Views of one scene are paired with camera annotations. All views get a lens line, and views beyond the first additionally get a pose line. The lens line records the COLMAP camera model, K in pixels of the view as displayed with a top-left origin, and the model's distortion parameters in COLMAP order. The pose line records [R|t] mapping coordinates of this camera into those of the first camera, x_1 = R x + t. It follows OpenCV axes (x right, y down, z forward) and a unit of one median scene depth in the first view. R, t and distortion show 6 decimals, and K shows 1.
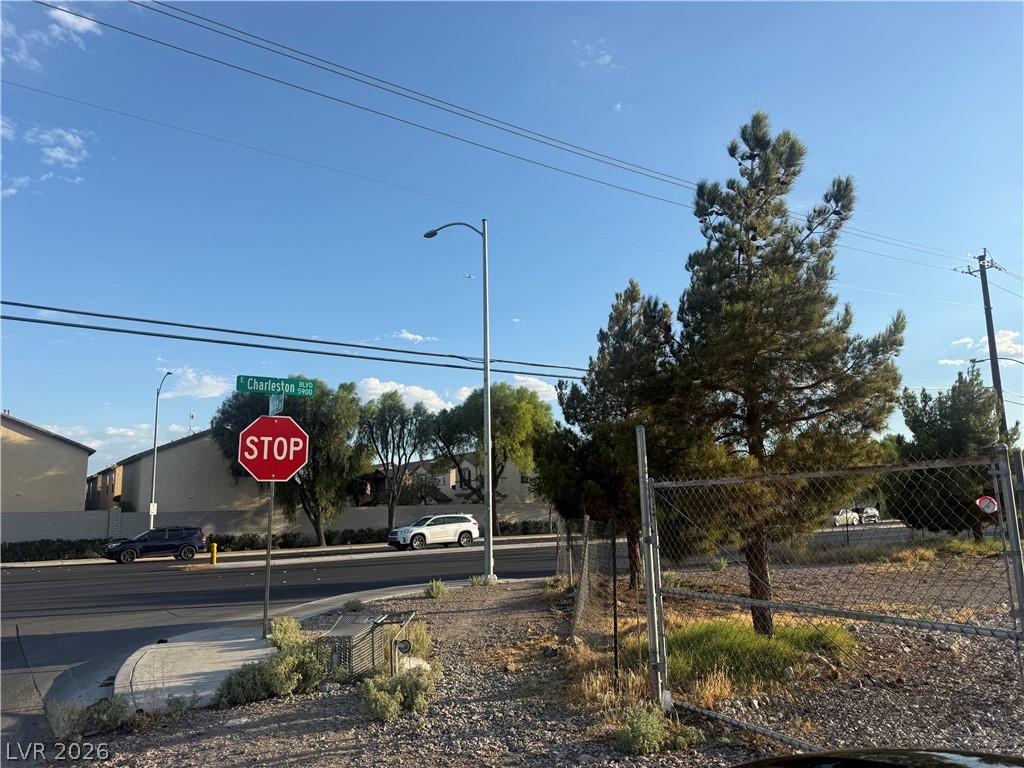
lens RADIAL K [[724.1, 0, 506.1], [0, 724.1, 371.8], [0, 0, 1]] dist [0.075161, -0.093355]
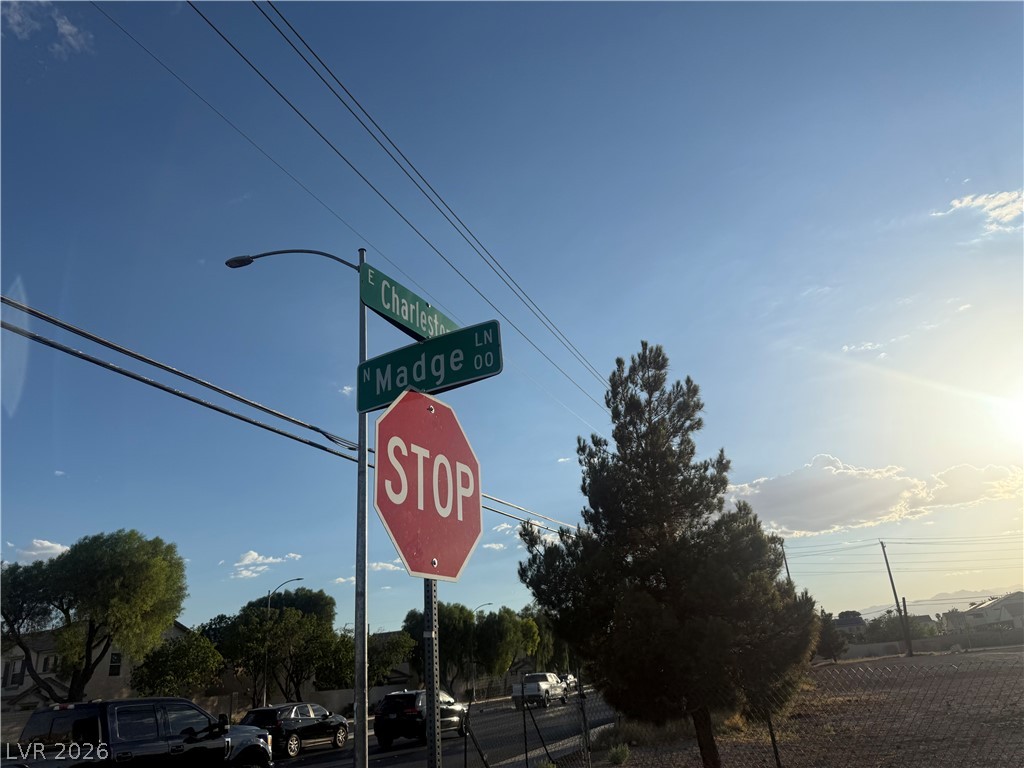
lens RADIAL K [[724.1, 0, 506.9], [0, 724.1, 368.8], [0, 0, 1]] dist [0.075161, -0.093355]
pose [[0.842055, 0.168005, 0.512561, -0.215996], [-0.041026, 0.967452, -0.249709, 0.062521], [-0.537830, 0.189240, 0.821540, 0.308584]]
